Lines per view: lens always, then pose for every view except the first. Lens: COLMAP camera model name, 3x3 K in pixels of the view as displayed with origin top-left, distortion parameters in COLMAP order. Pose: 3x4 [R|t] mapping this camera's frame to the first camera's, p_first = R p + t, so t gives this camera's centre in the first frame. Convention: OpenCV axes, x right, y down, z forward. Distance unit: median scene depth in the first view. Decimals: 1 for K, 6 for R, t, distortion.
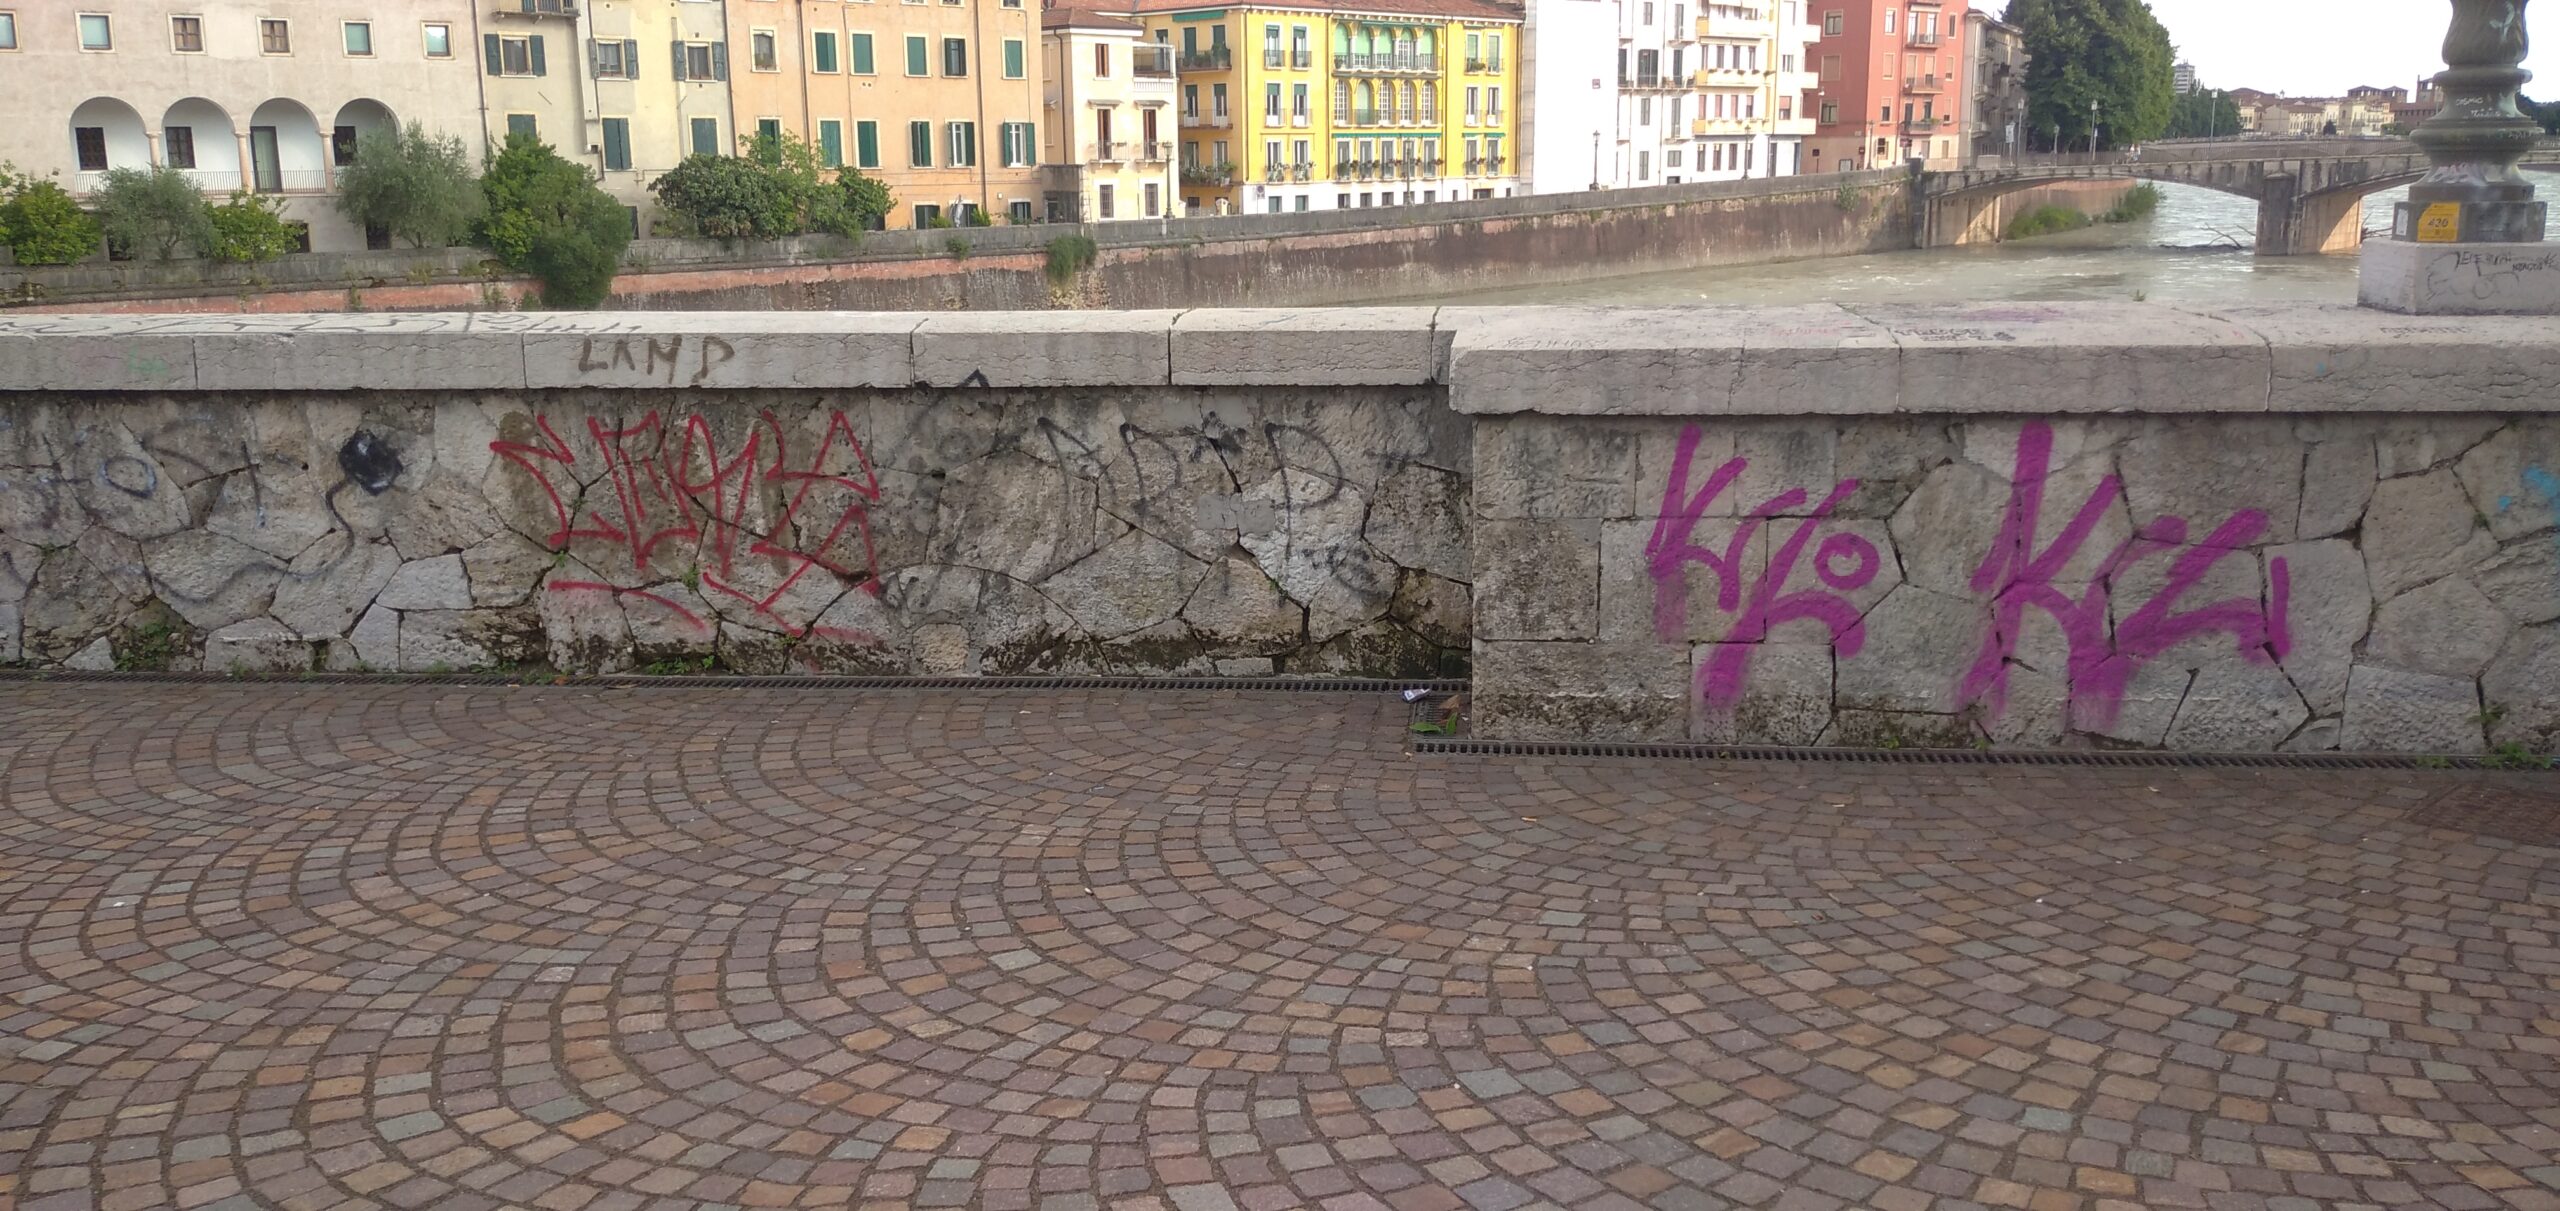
lens RADIAL K [[2091.0, 0, 1291.1], [0, 2091.0, 582.2], [0, 0, 1]] dist [0.108870, -0.184174]
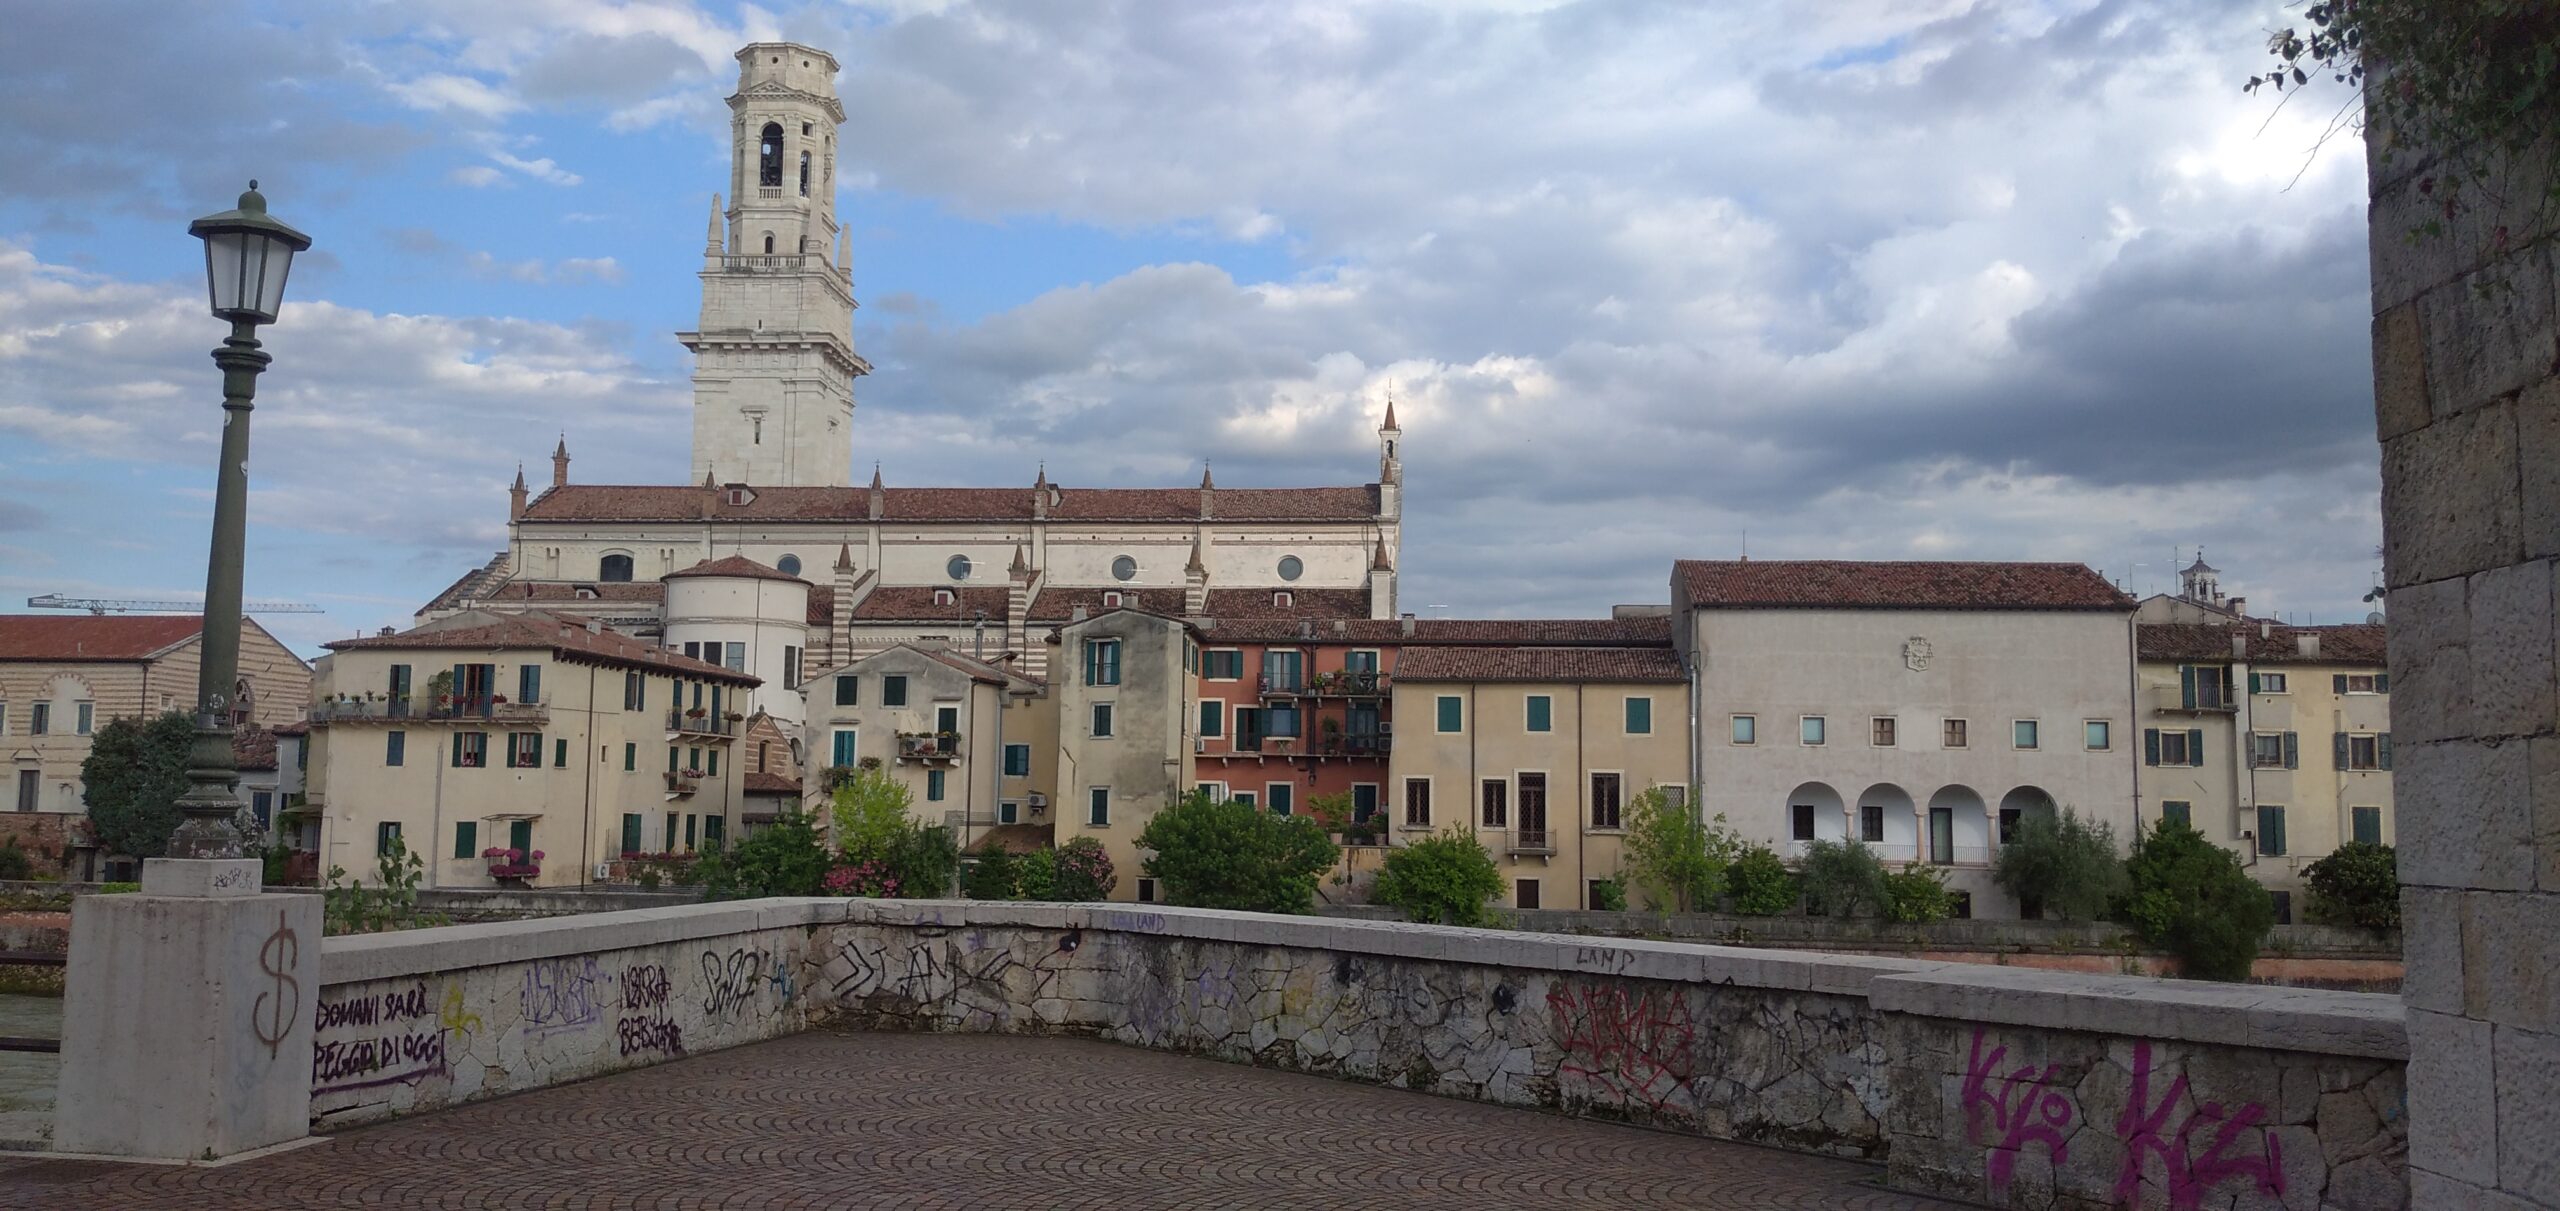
lens RADIAL K [[2091.0, 0, 1291.1], [0, 2091.0, 582.2], [0, 0, 1]] dist [0.108870, -0.184174]
pose [[0.714736, -0.054387, -0.697276, 0.084996], [-0.164958, 0.955736, -0.243635, 0.008606], [0.679663, 0.289156, 0.674127, -0.065392]]
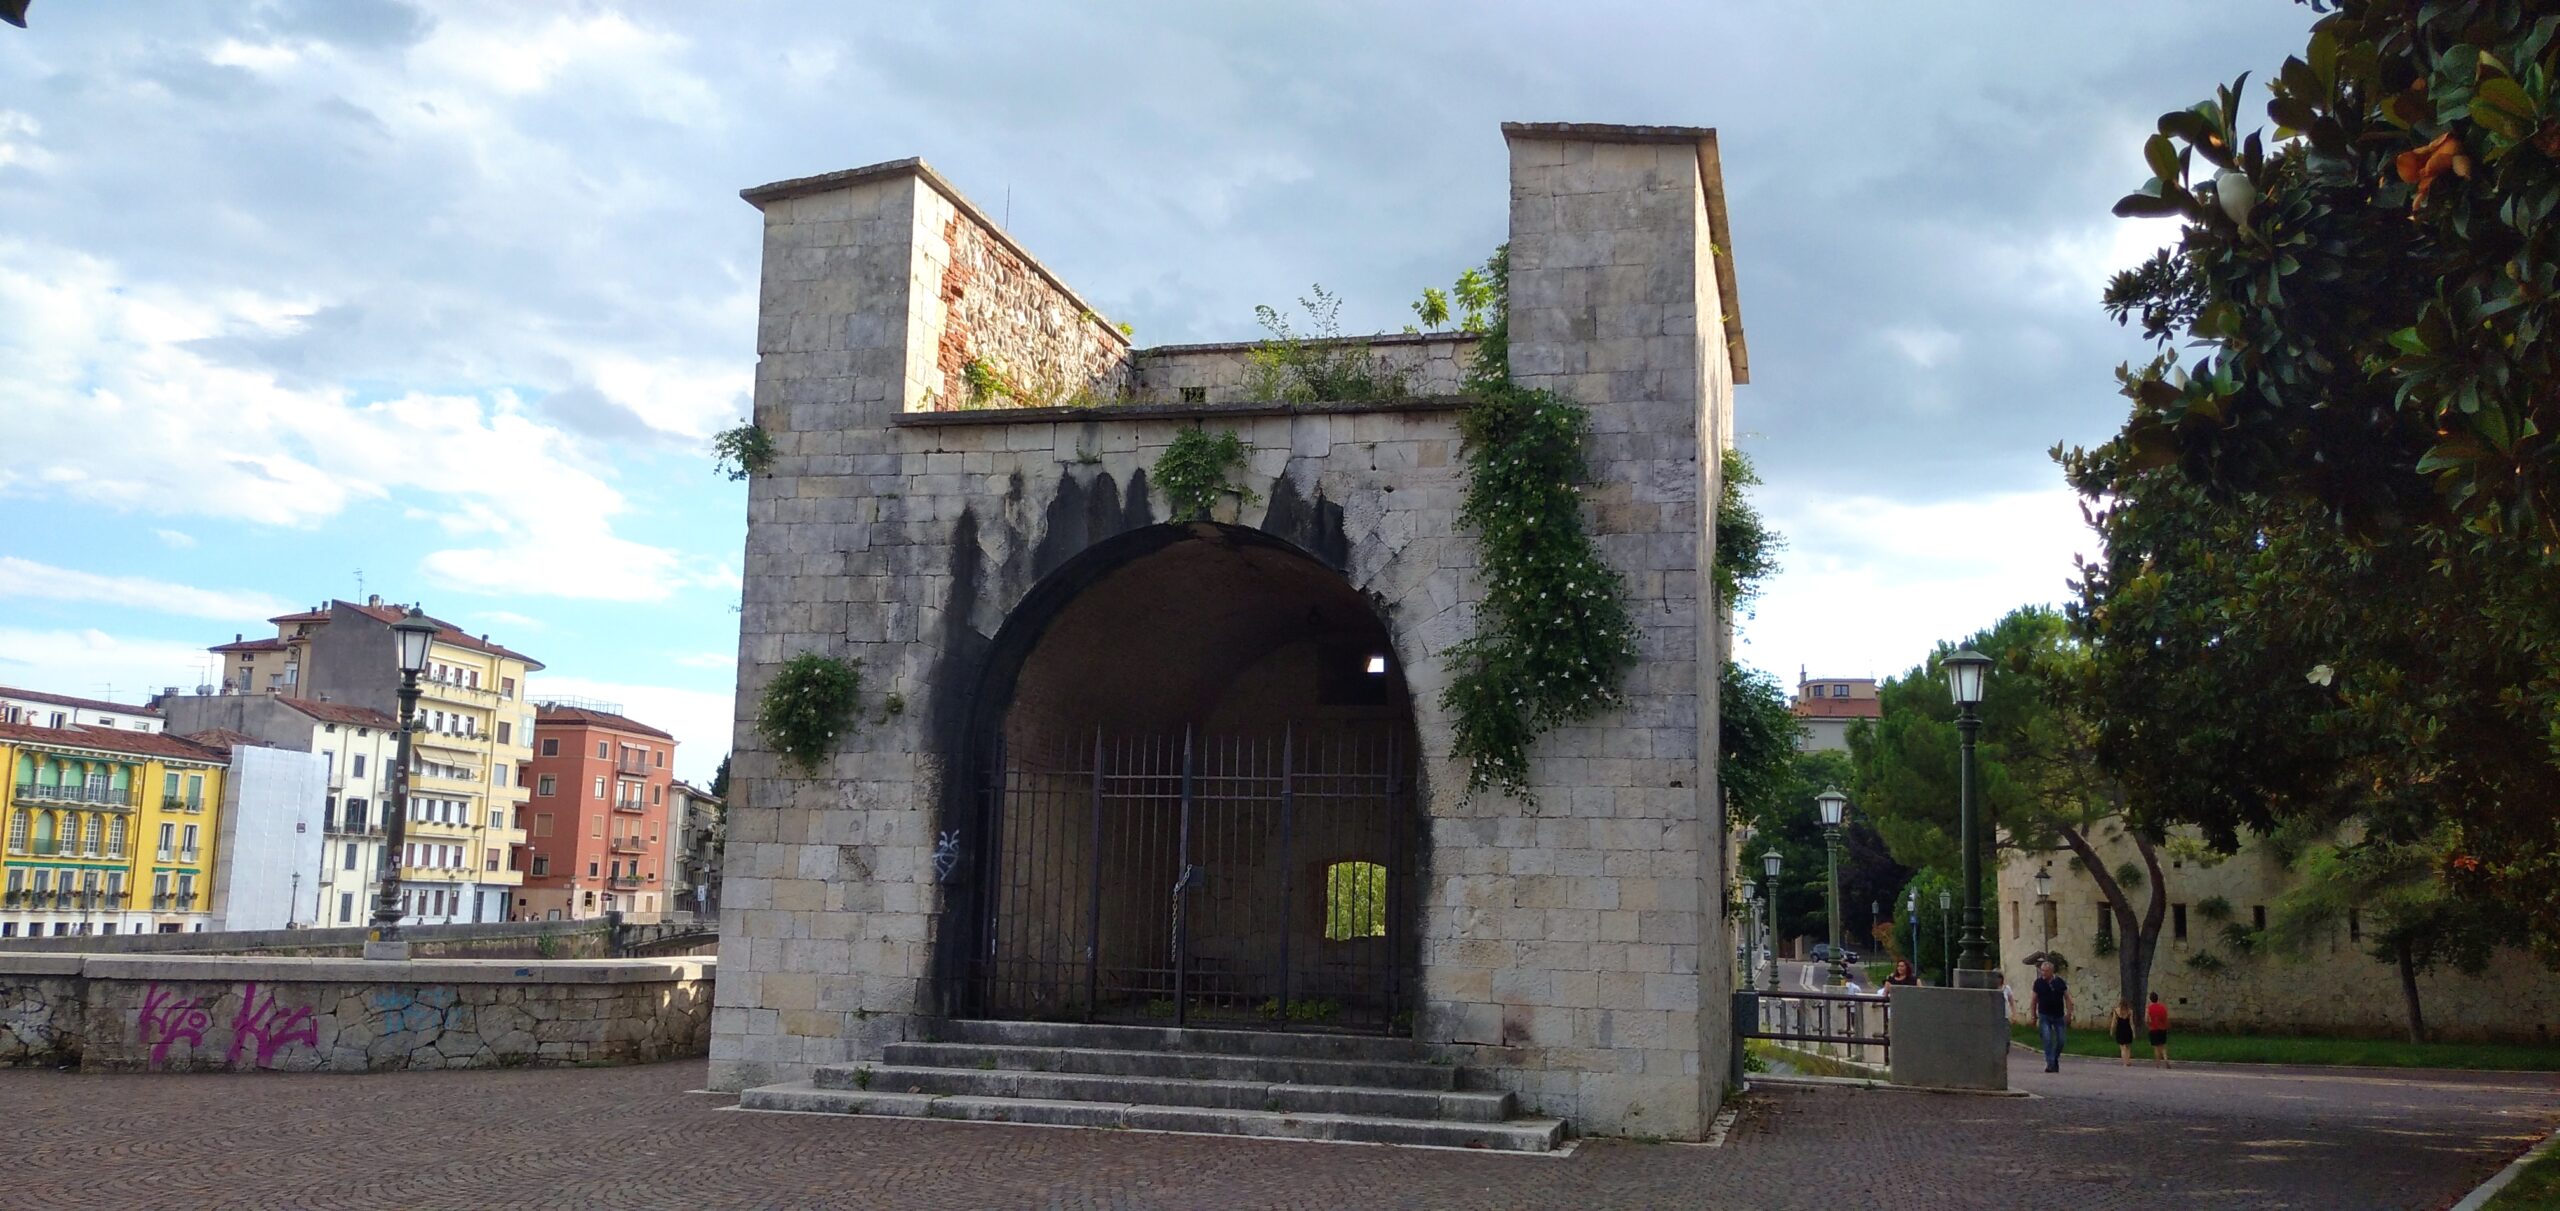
lens RADIAL K [[2058.3, 0, 1279.7], [0, 2058.3, 591.3], [0, 0, 1]] dist [0.004908, -0.054384]
pose [[0.837831, 0.117137, 0.533215, -0.012028], [0.074139, 0.943248, -0.323708, 0.045431], [-0.540872, 0.310744, 0.781598, -0.239660]]
